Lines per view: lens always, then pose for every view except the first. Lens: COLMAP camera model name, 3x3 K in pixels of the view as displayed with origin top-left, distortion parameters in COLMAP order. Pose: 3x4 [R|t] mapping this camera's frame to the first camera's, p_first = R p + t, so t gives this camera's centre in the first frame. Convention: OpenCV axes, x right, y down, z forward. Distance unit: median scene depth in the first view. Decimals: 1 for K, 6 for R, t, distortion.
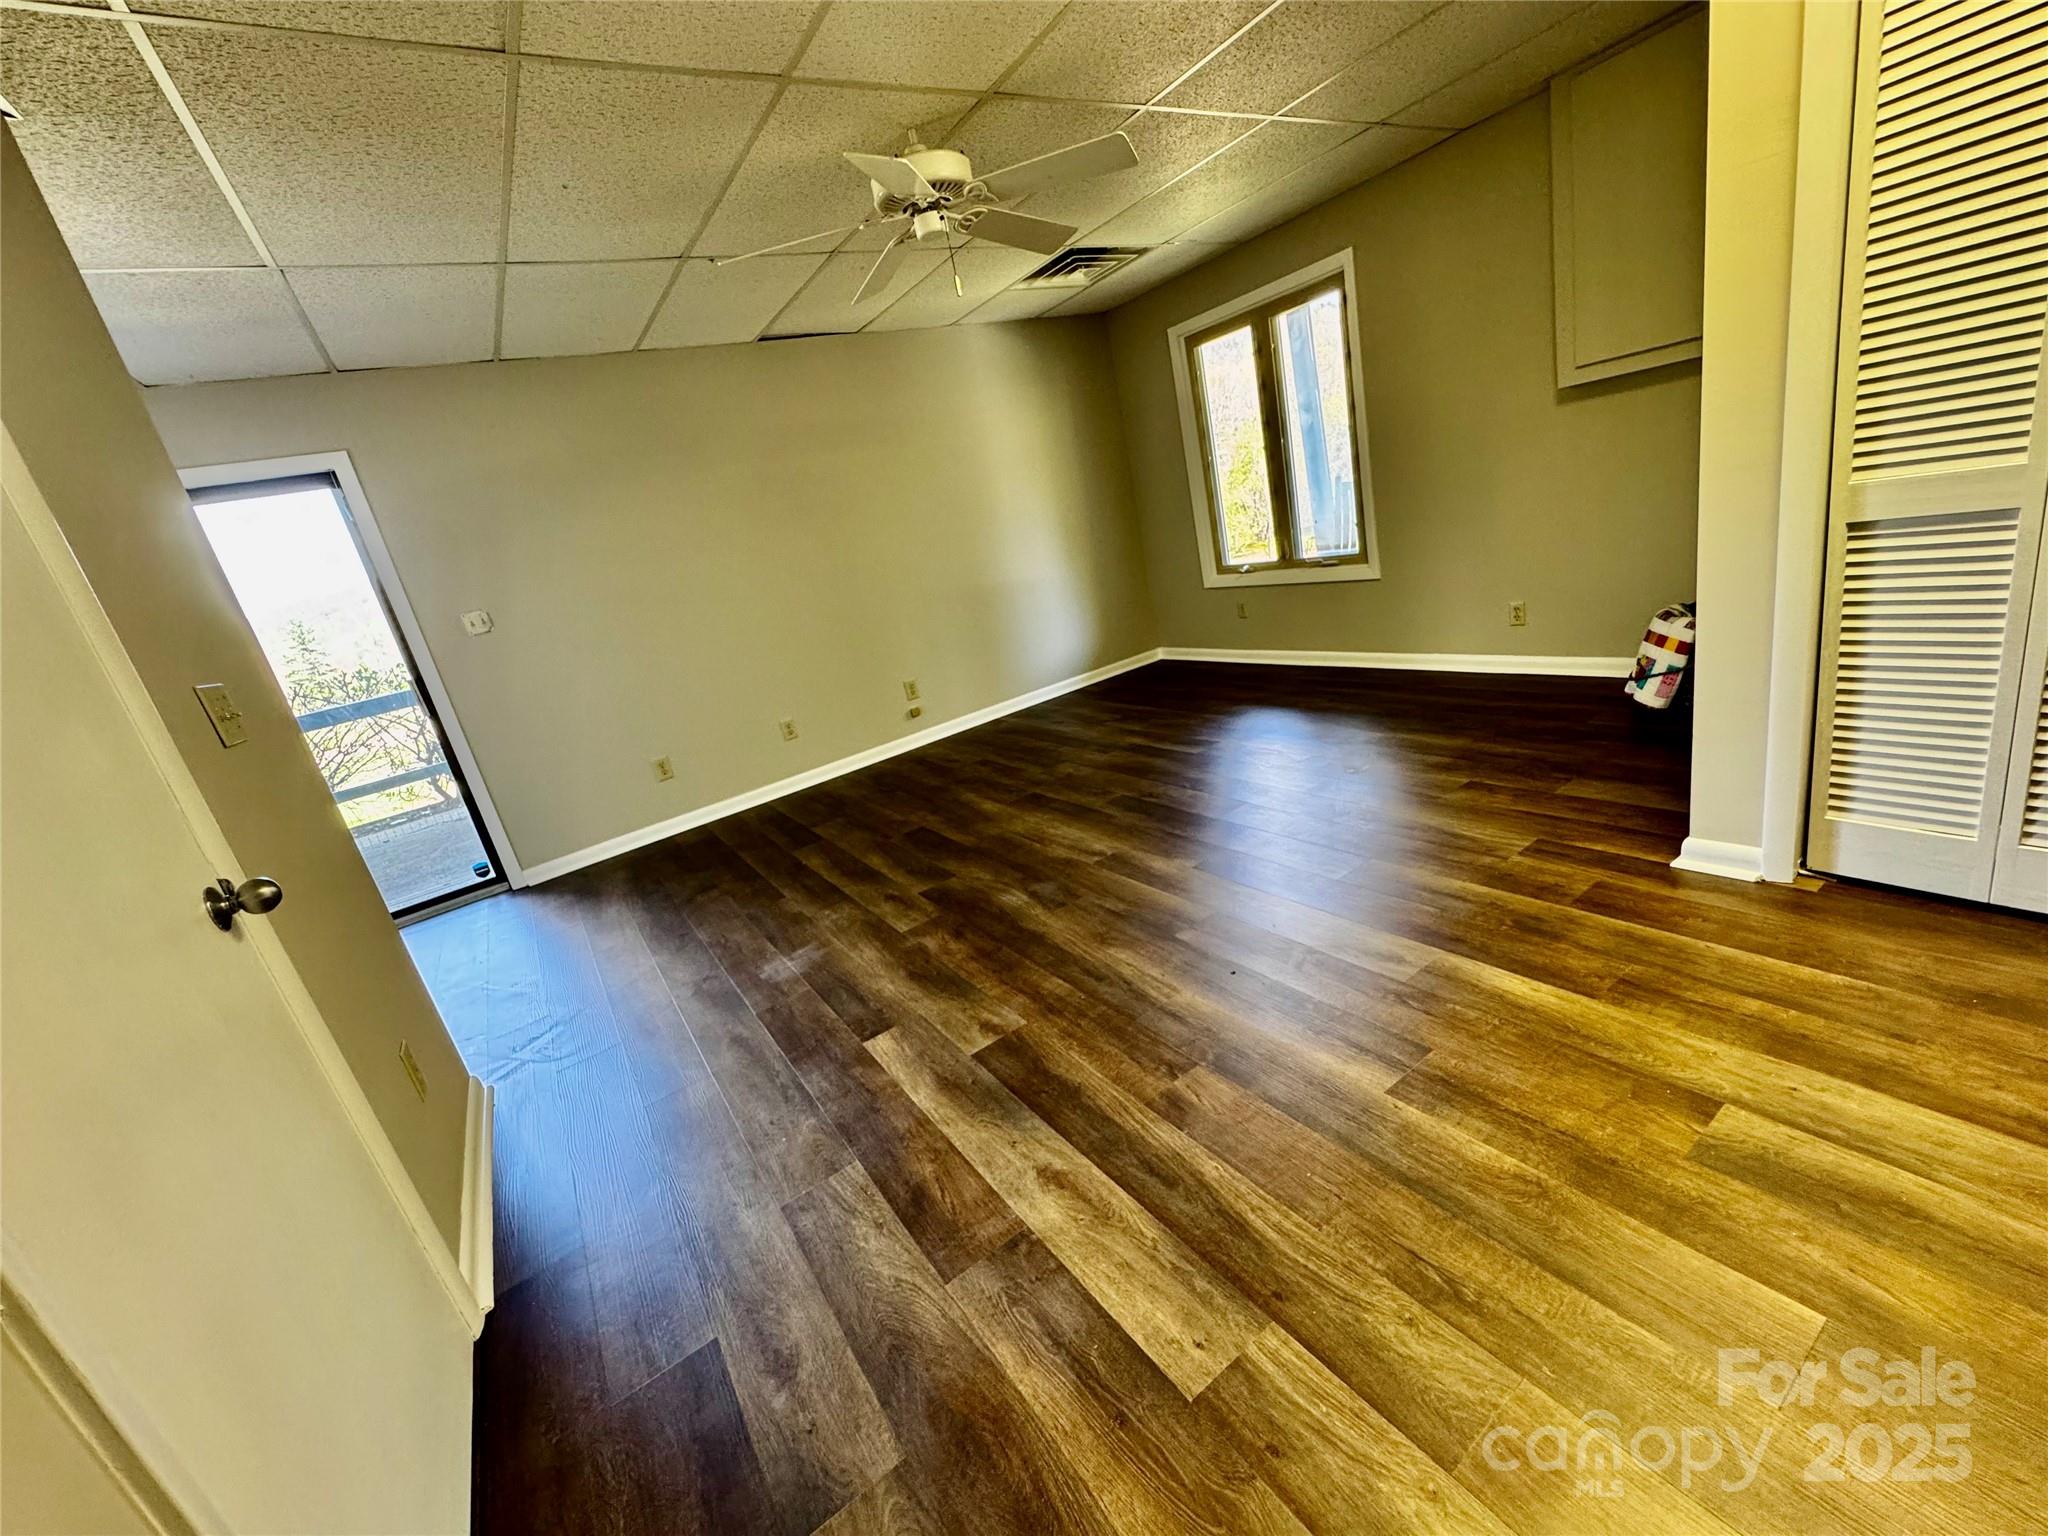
lens RADIAL K [[818.6, 0, 1022.9], [0, 818.6, 762.4], [0, 0, 1]] dist [-0.003247, -0.000129]
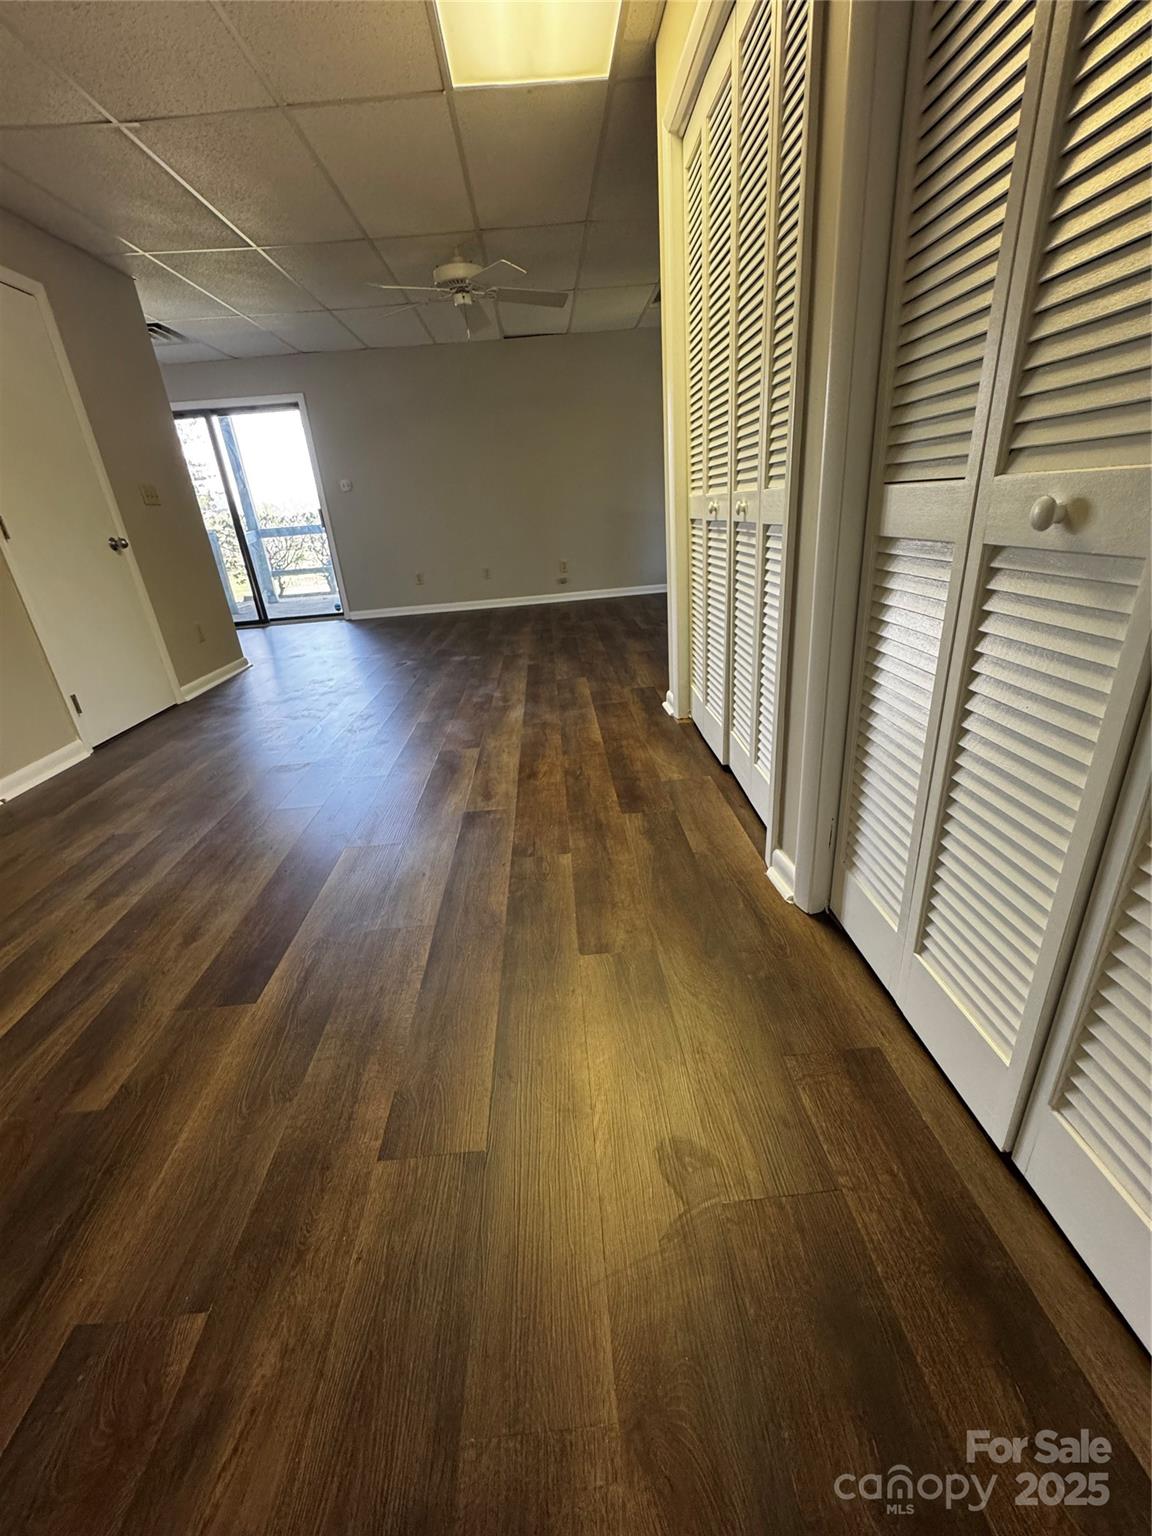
lens RADIAL K [[614.0, 0, 580.5], [0, 614.0, 770.1], [0, 0, 1]] dist [-0.003247, -0.000129]
pose [[0.858760, 0.326634, -0.394767, 1.335656], [-0.243798, 0.938140, 0.245878, -0.036904], [0.450659, -0.114907, 0.885270, -0.378212]]
